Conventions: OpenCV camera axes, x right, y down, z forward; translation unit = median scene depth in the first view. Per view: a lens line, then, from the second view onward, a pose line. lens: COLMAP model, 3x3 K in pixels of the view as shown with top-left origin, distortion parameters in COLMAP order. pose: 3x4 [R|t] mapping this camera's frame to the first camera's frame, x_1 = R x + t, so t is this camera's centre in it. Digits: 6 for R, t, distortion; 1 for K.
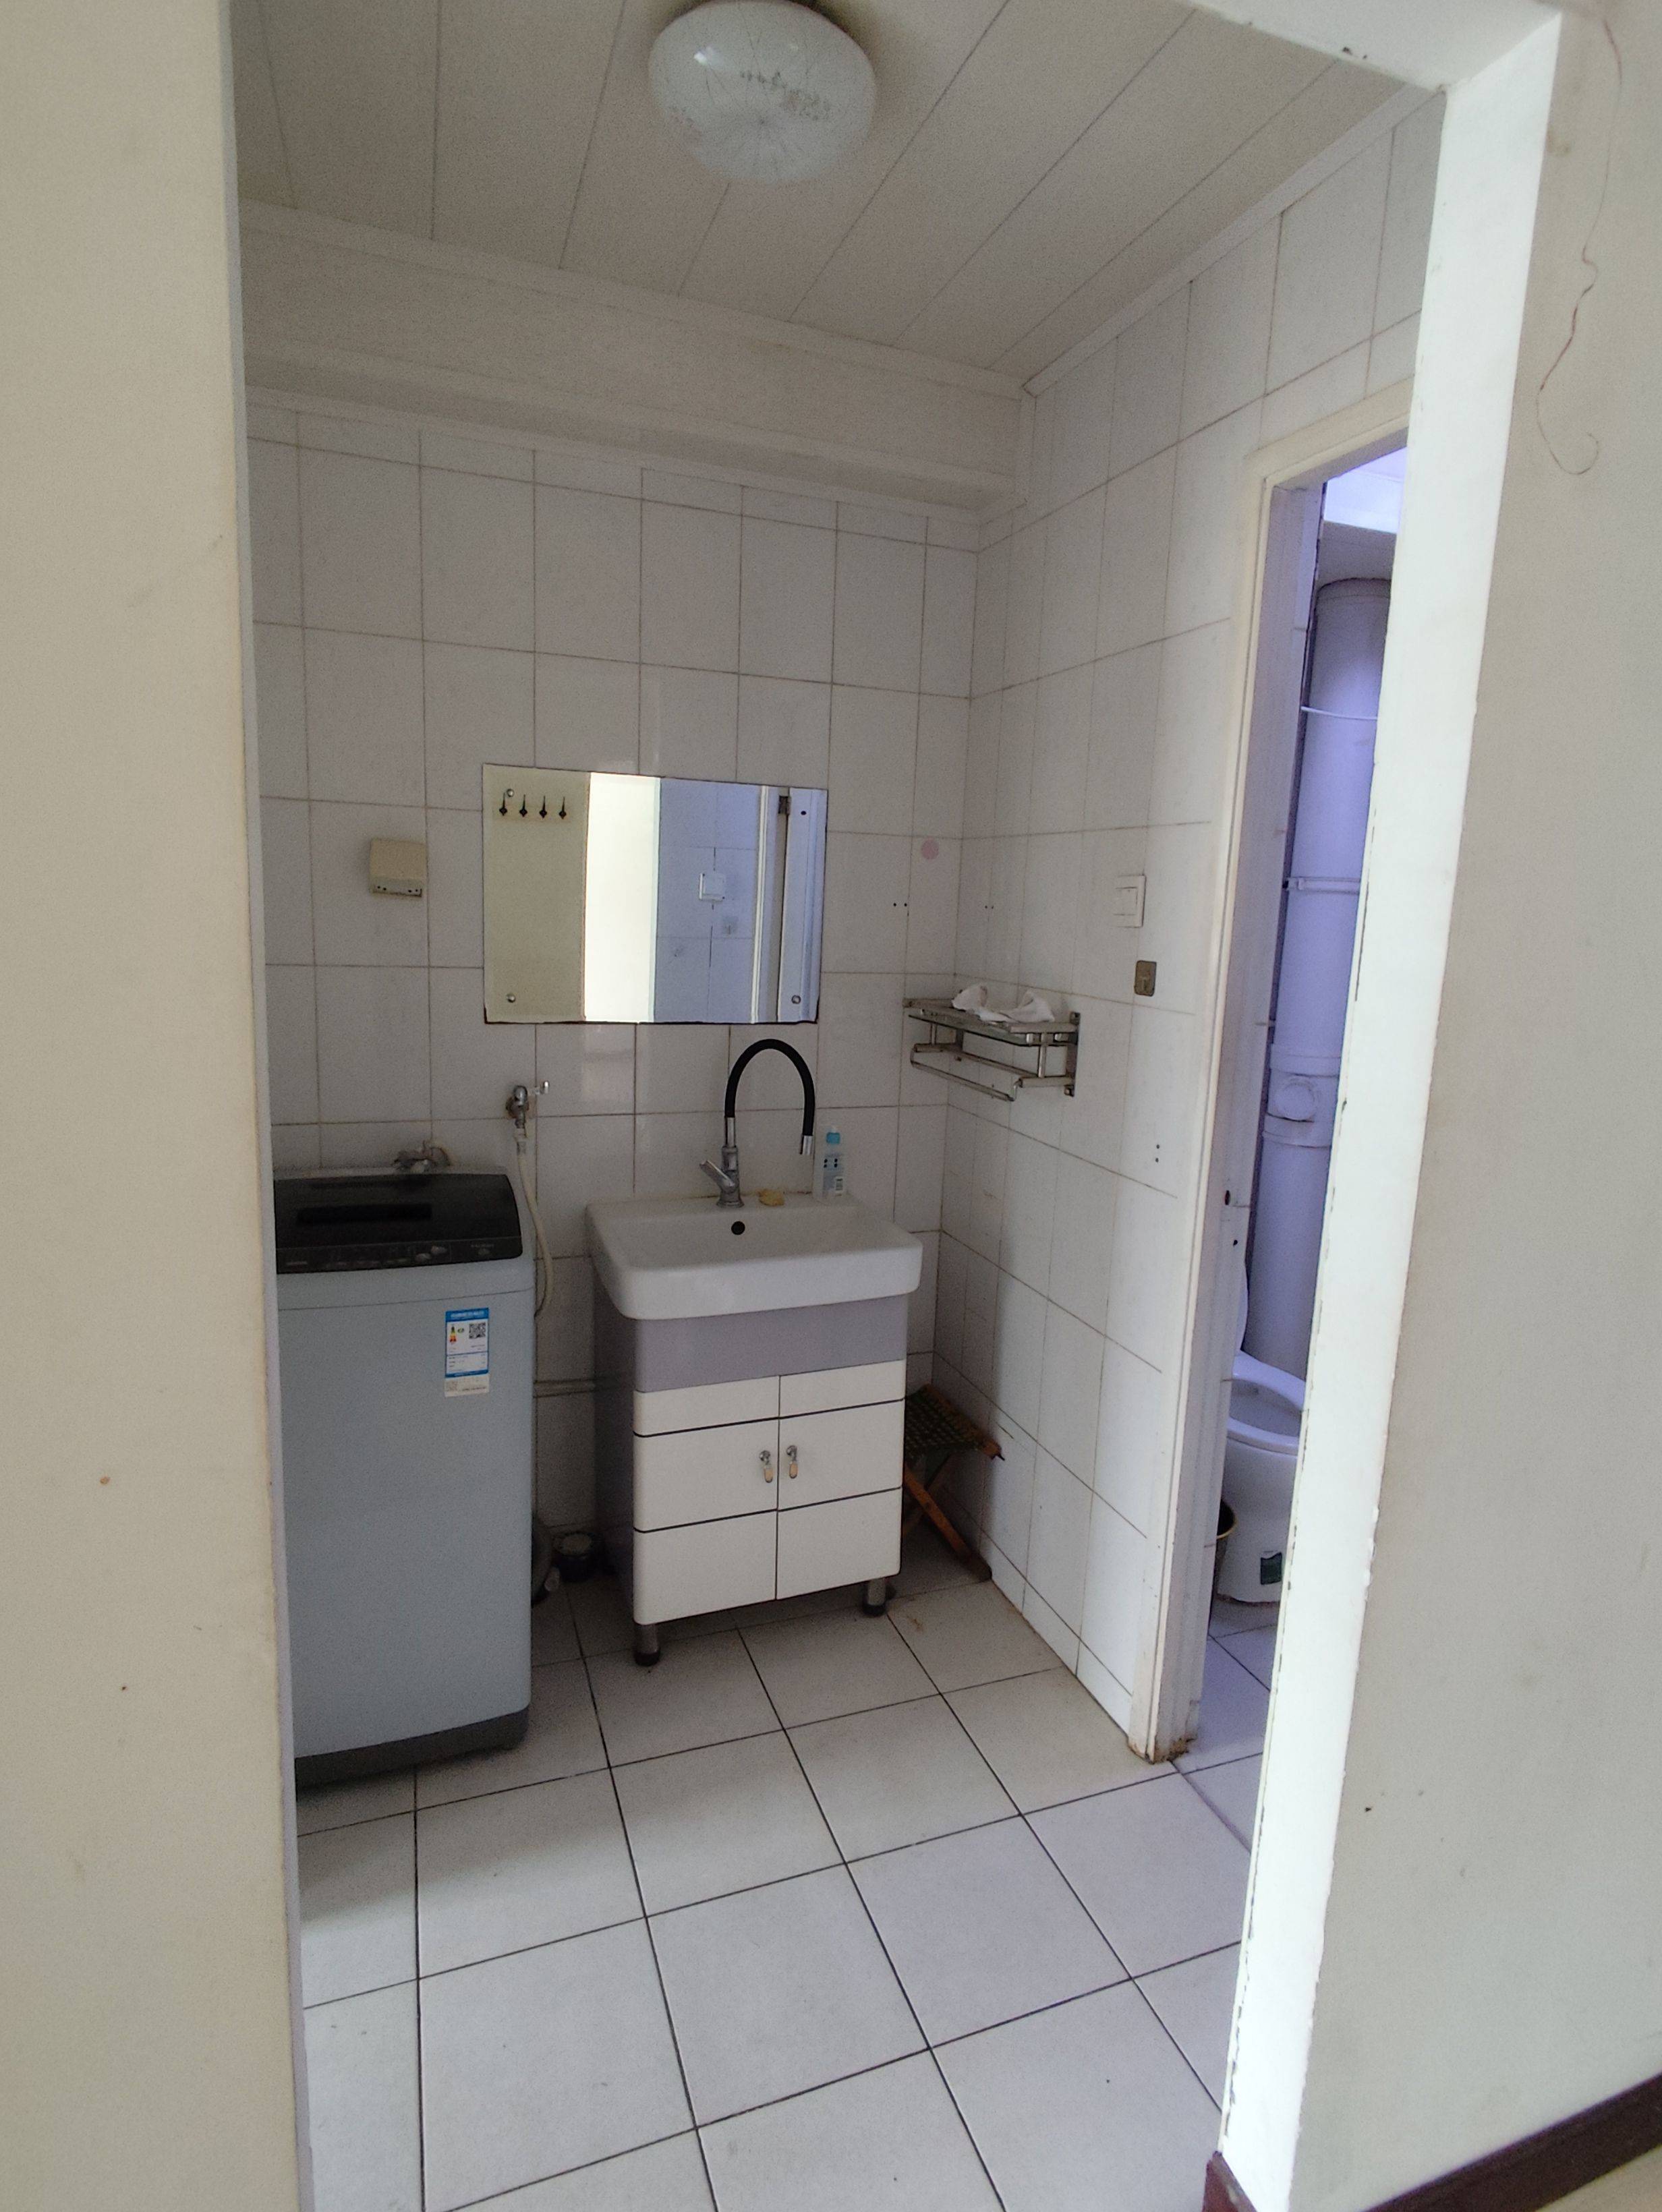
lens RADIAL K [[1136.1, 0, 828.3], [0, 1136.1, 1094.1], [0, 0, 1]] dist [0.002505, -0.000002]
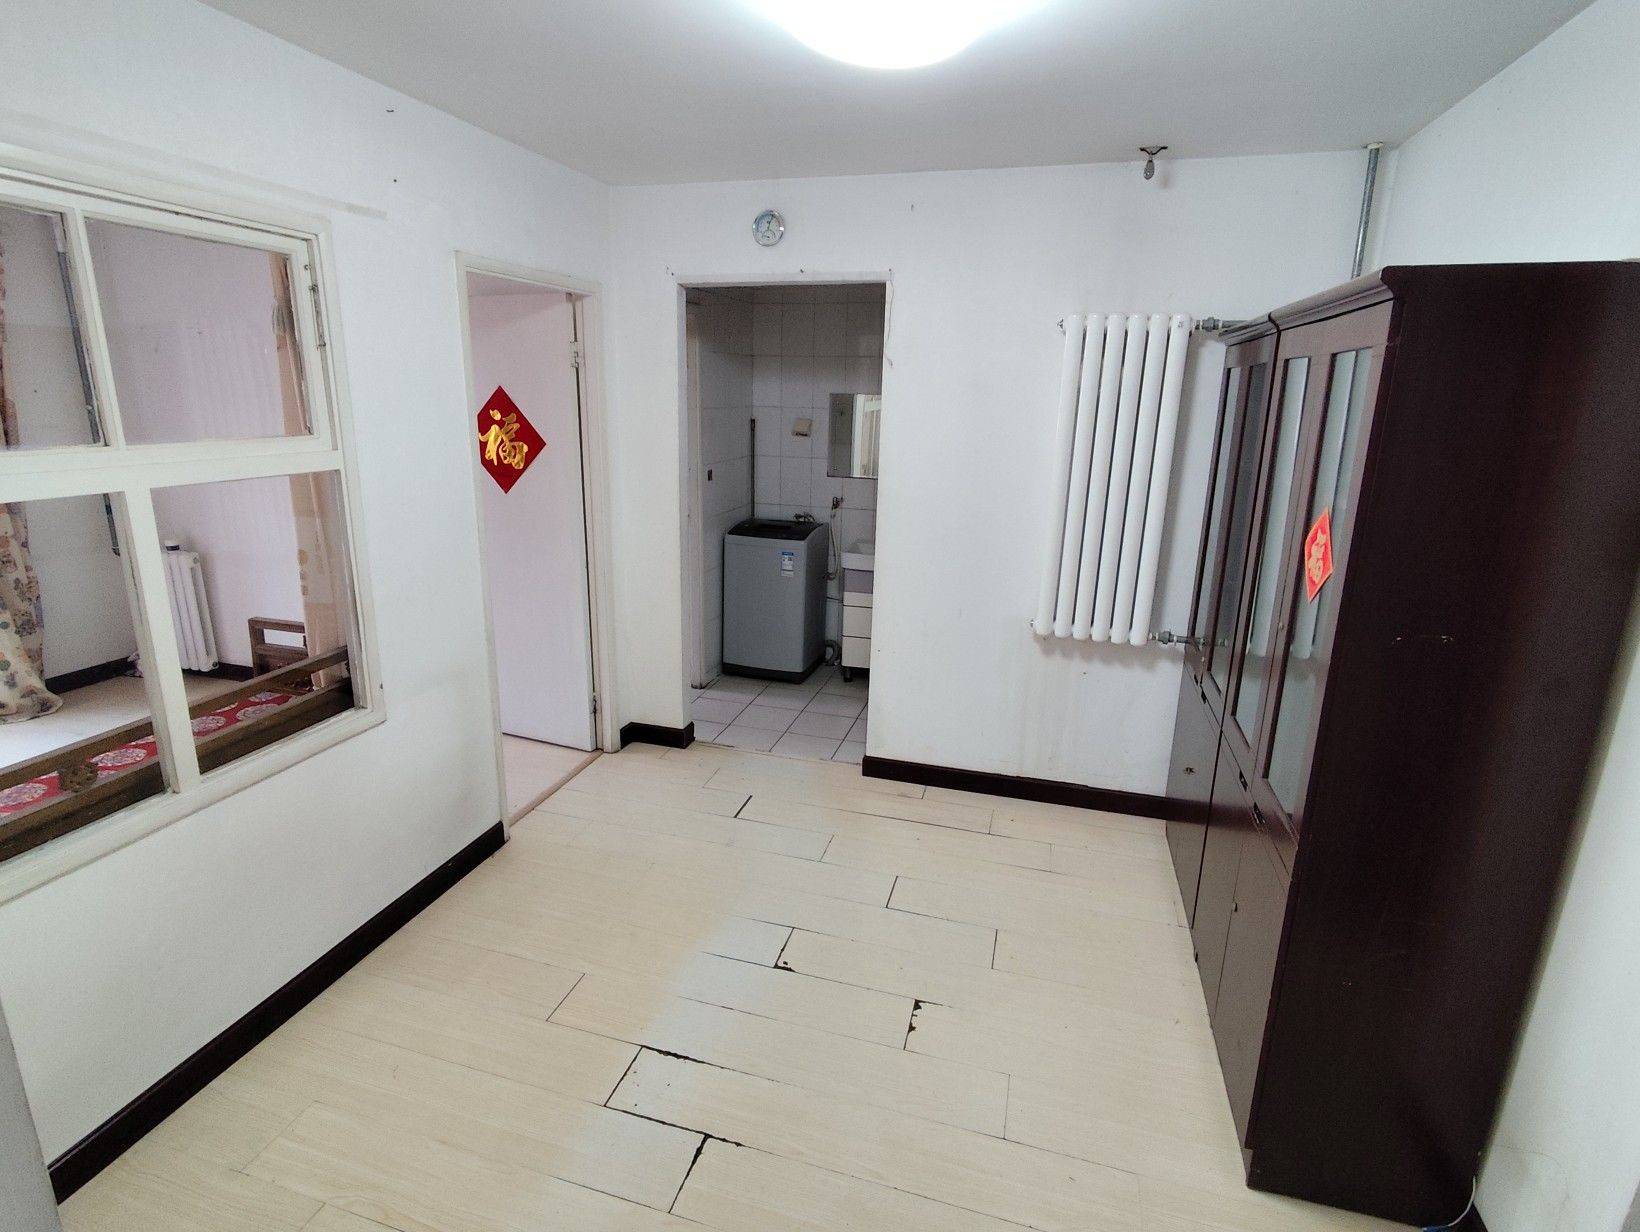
lens RADIAL K [[842.2, 0, 815.1], [0, 842.2, 614.5], [0, 0, 1]] dist [0.002505, -0.000002]
pose [[0.805605, 0.126837, -0.578716, 1.186389], [-0.079123, 0.991098, 0.107076, 0.077556], [0.587146, -0.040471, 0.808469, -1.018791]]
